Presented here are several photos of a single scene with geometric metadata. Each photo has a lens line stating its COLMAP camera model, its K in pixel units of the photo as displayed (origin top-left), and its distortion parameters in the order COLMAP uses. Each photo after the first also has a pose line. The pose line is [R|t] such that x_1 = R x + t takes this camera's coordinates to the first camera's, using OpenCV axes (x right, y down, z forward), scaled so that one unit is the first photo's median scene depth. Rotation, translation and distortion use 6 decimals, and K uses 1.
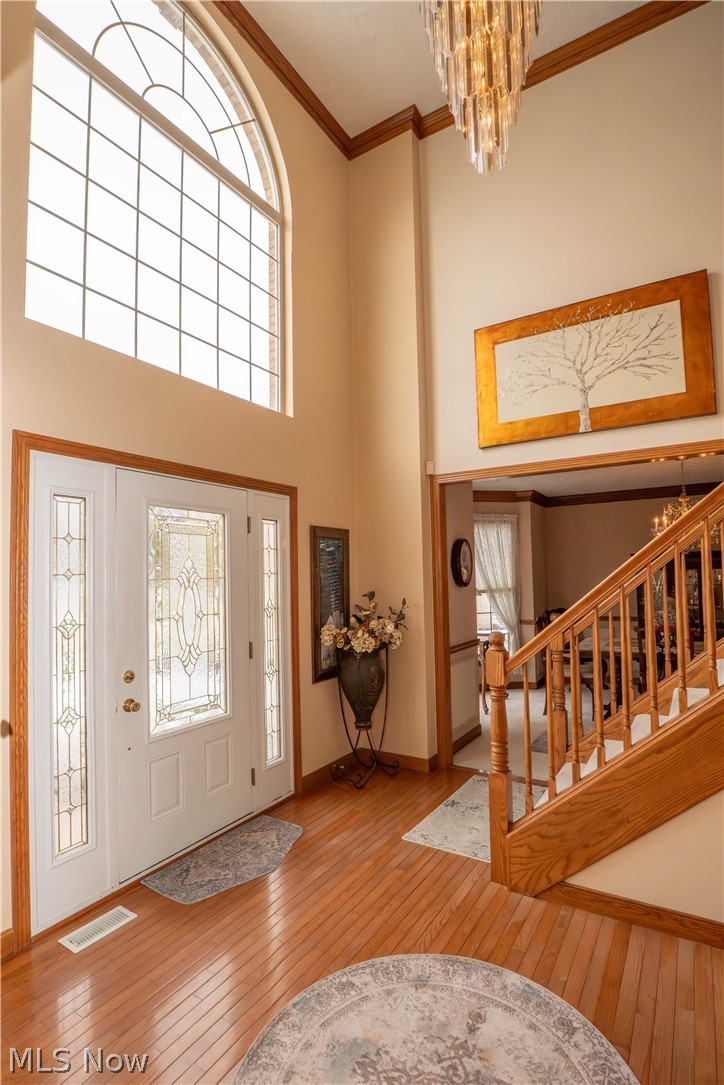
lens RADIAL K [[550.6, 0, 376.4], [0, 550.6, 544.2], [0, 0, 1]] dist [-0.068248, 0.022311]
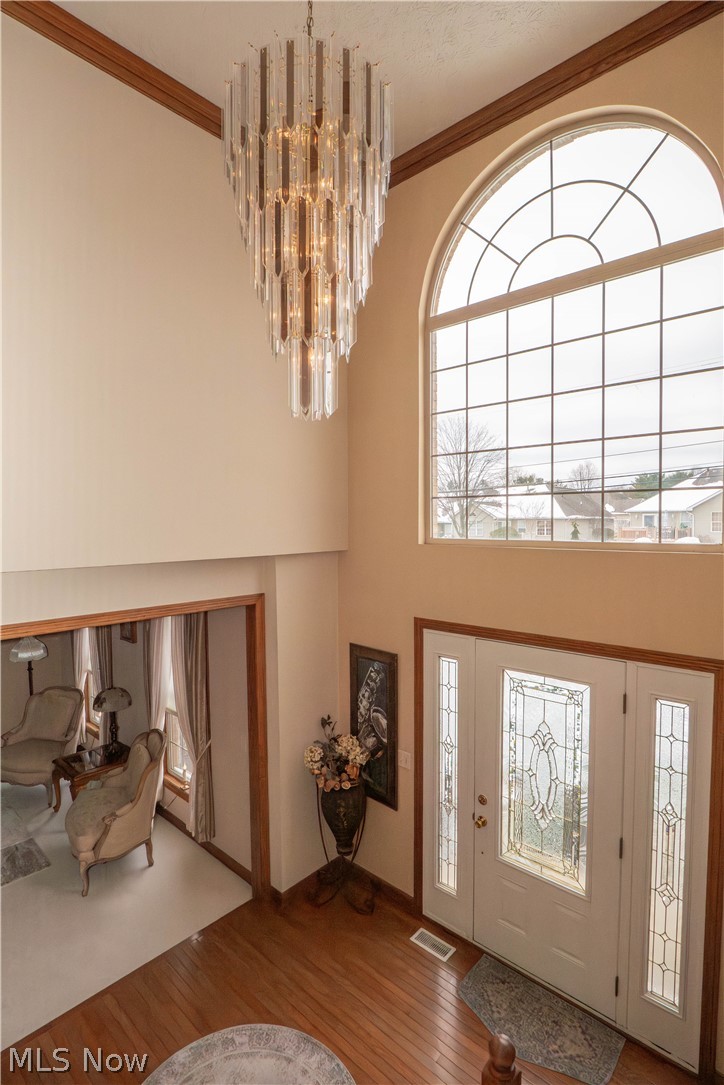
lens RADIAL K [[550.6, 0, 376.4], [0, 550.6, 544.2], [0, 0, 1]] dist [-0.068248, 0.022311]
pose [[-0.226904, 0.054683, -0.972381, 0.737763], [0.060904, 0.997265, 0.041870, -0.388047], [0.972011, -0.049722, -0.229614, 0.973464]]
